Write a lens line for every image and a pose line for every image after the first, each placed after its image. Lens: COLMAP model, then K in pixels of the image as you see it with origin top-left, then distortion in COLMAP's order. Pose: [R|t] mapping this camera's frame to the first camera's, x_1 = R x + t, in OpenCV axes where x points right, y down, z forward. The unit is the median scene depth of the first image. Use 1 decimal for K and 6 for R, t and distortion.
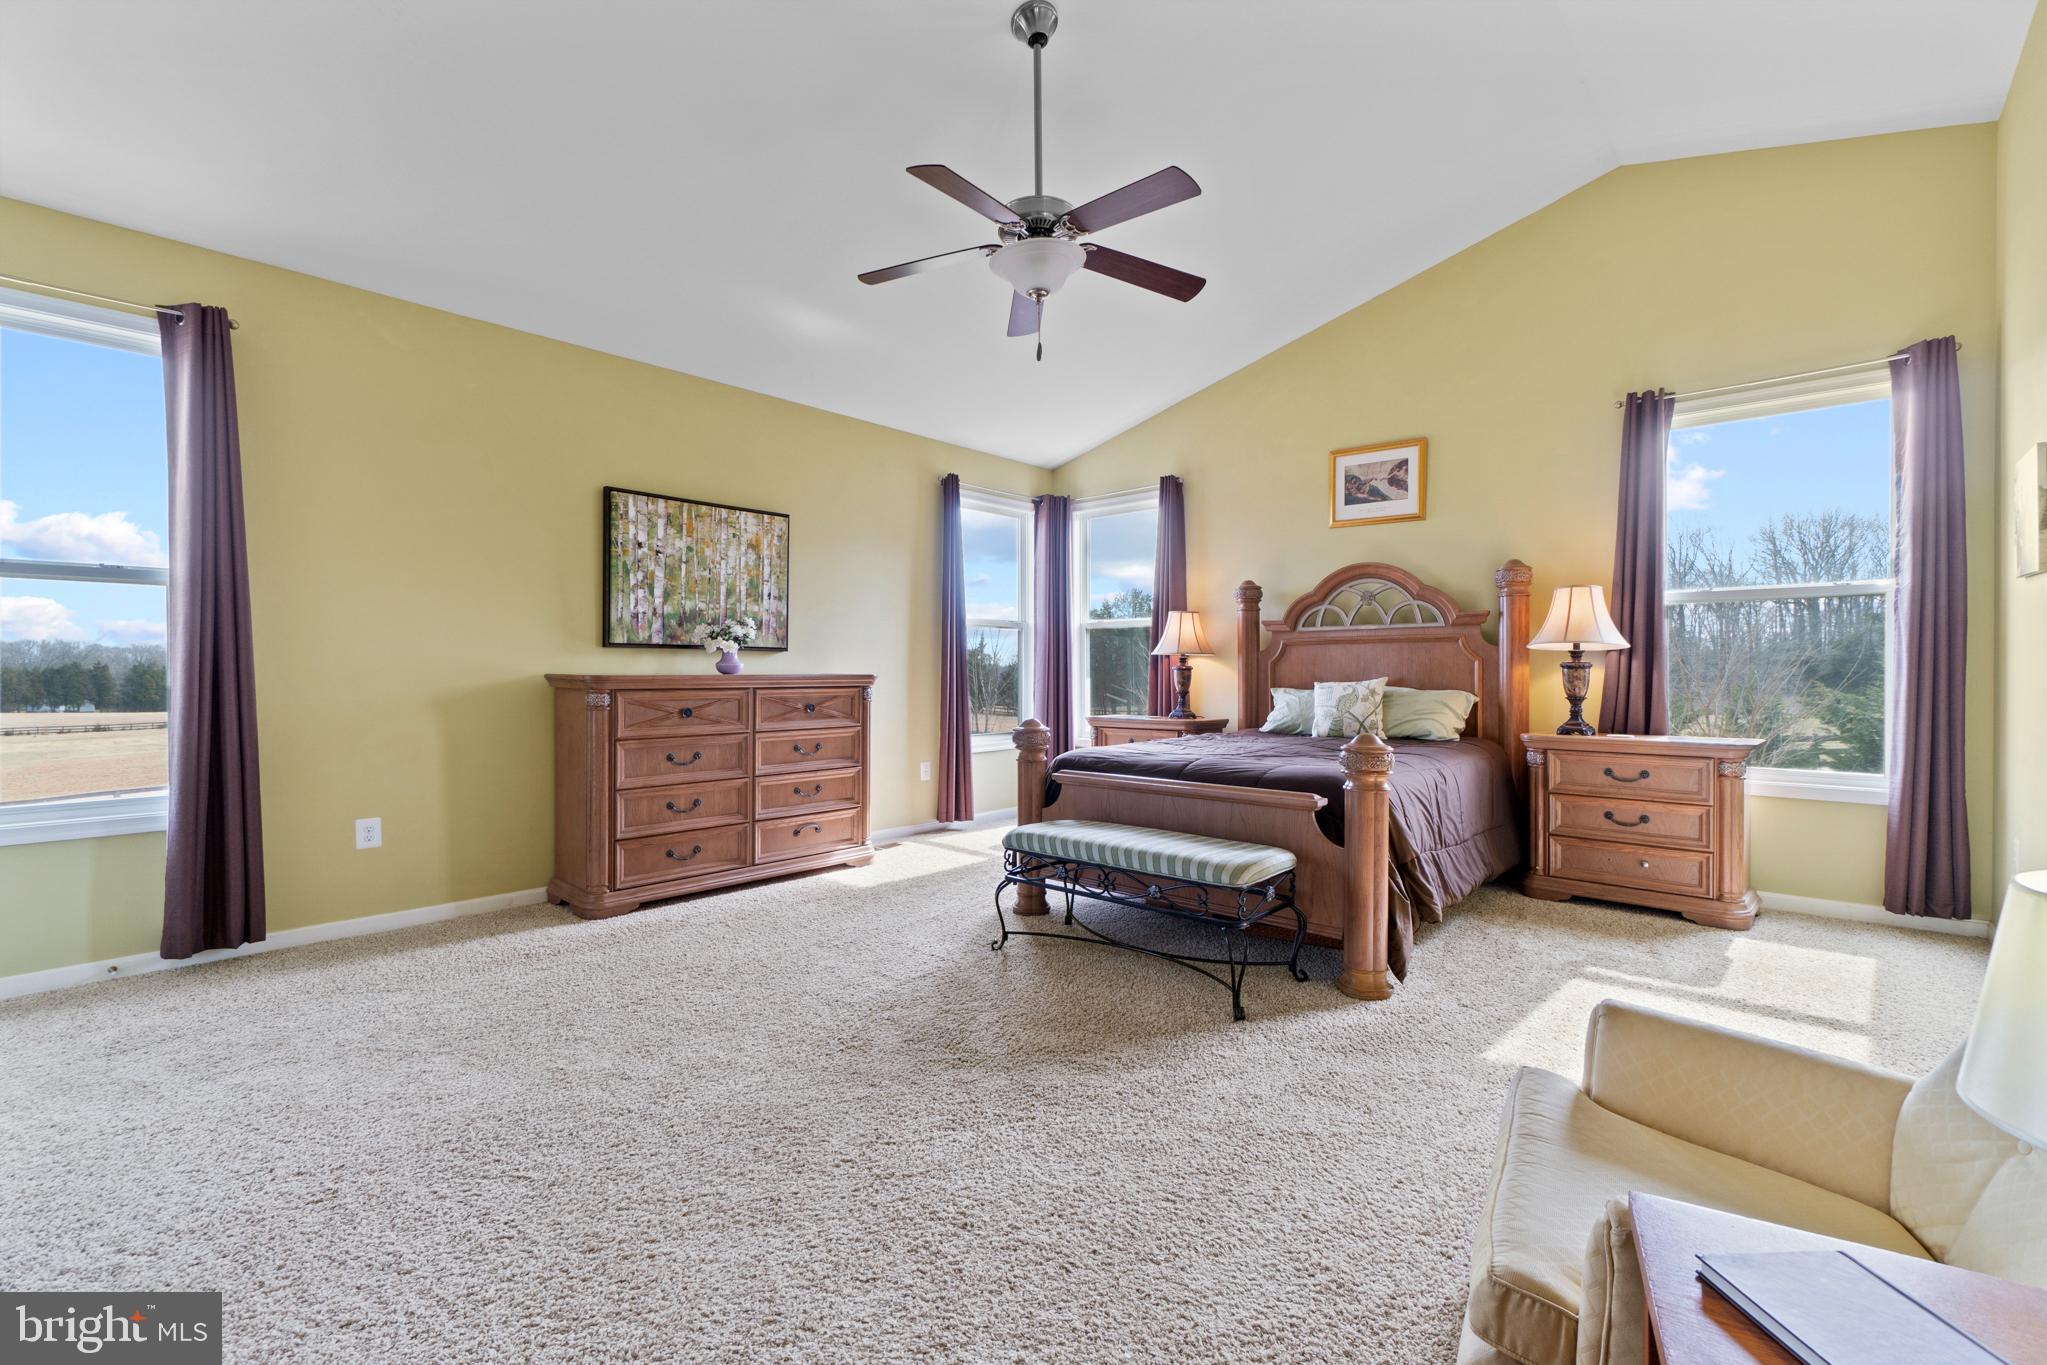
lens RADIAL K [[877.5, 0, 1081.8], [0, 877.5, 673.2], [0, 0, 1]] dist [0.000056, -0.001022]
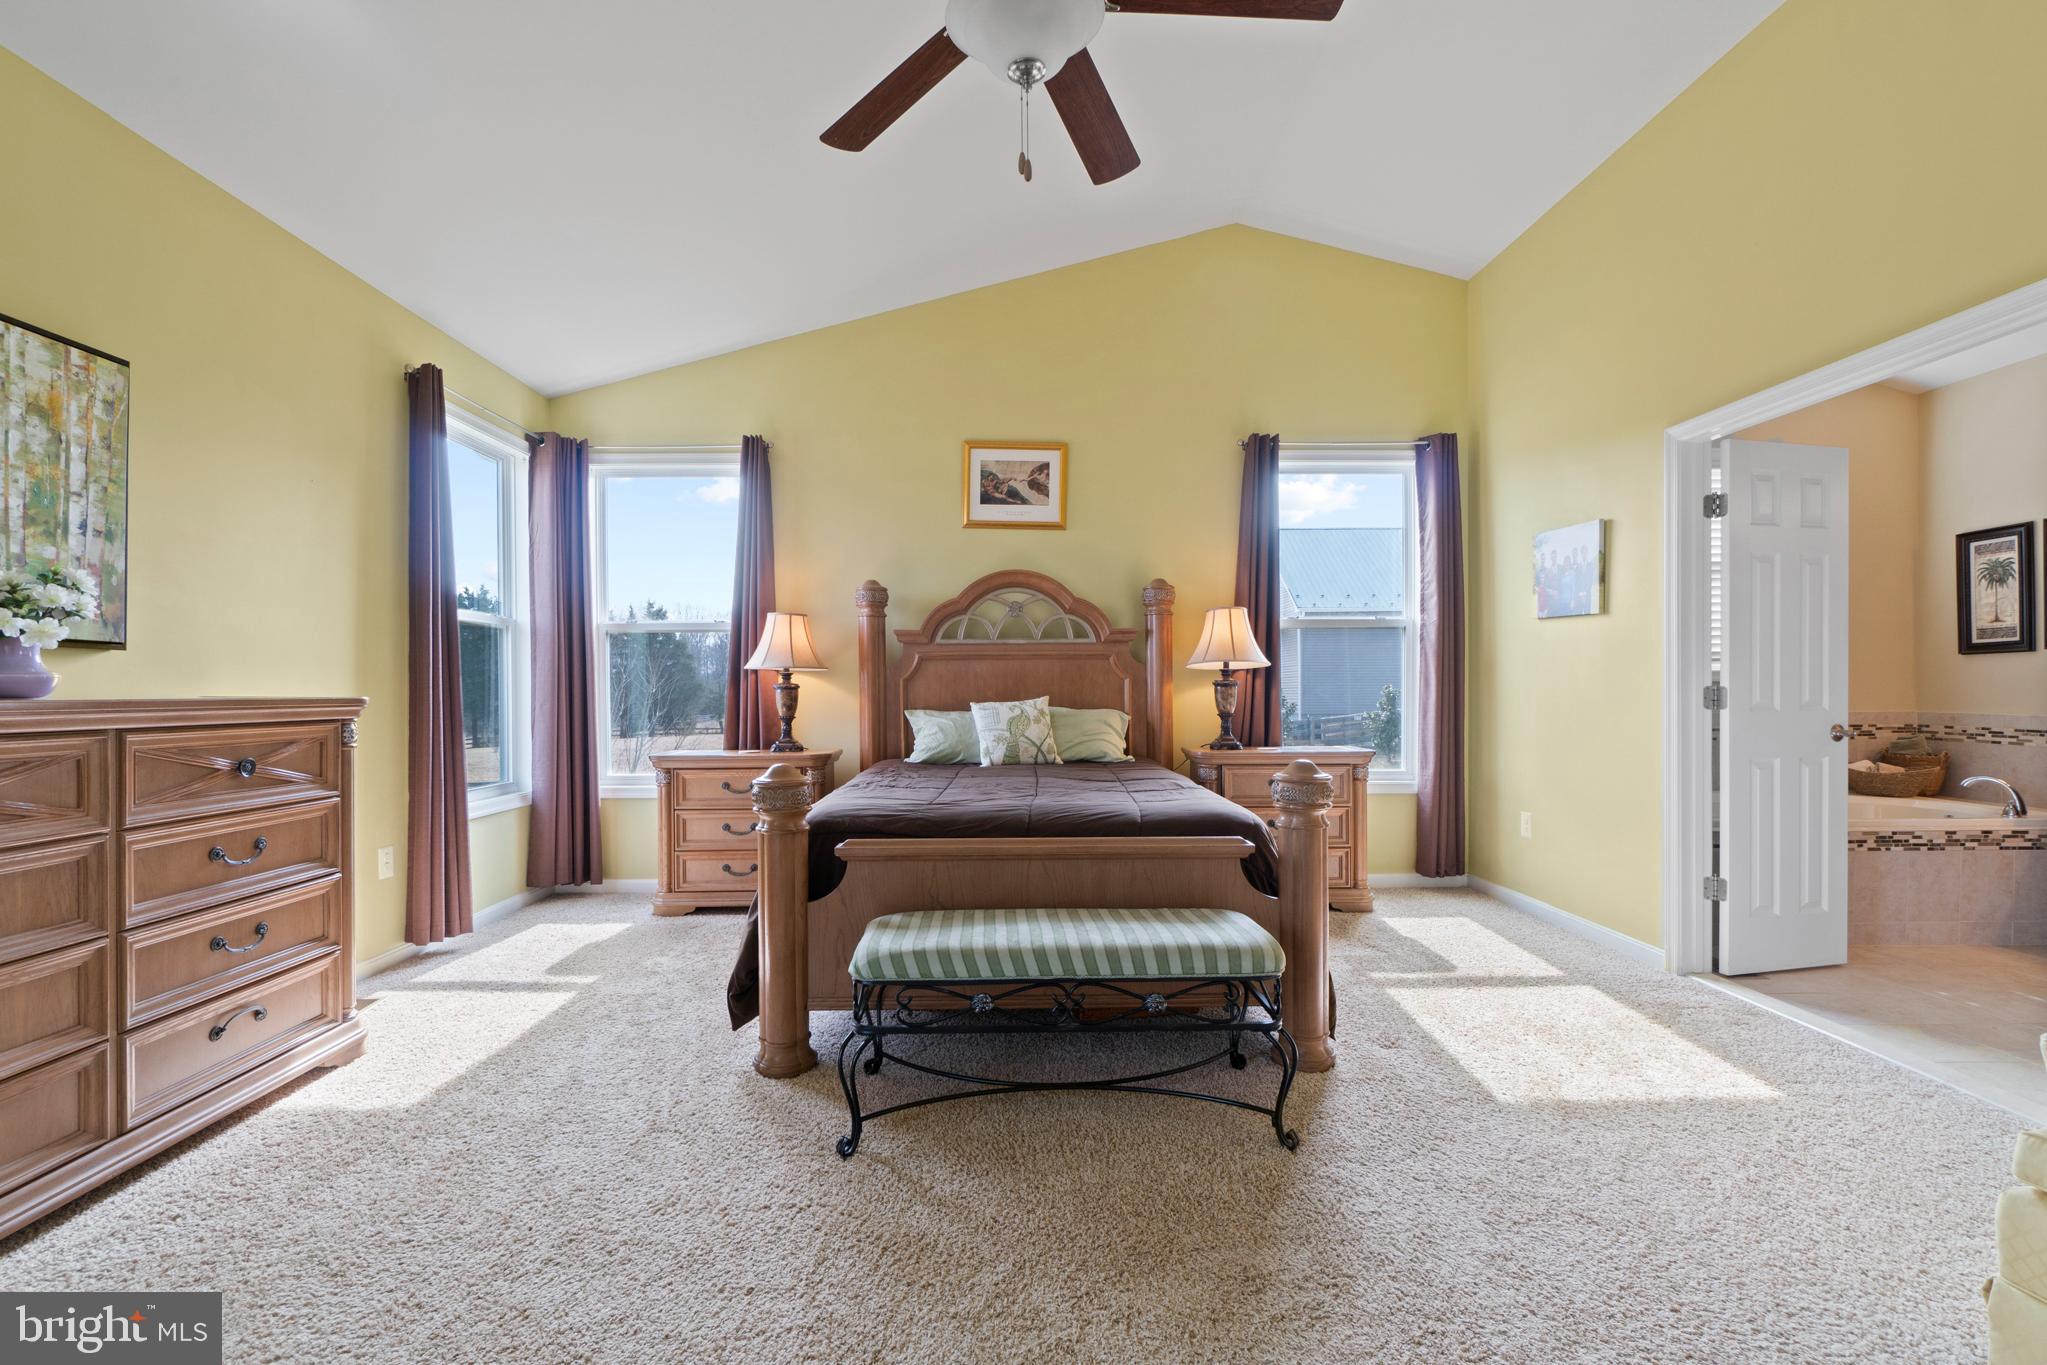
lens RADIAL K [[877.5, 0, 1022.8], [0, 877.5, 694.5], [0, 0, 1]] dist [0.000056, -0.001022]
pose [[0.759031, -0.005572, 0.651031, -0.280769], [0.004968, 0.999984, 0.002766, 0.000156], [-0.651036, 0.001135, 0.759046, 0.331911]]
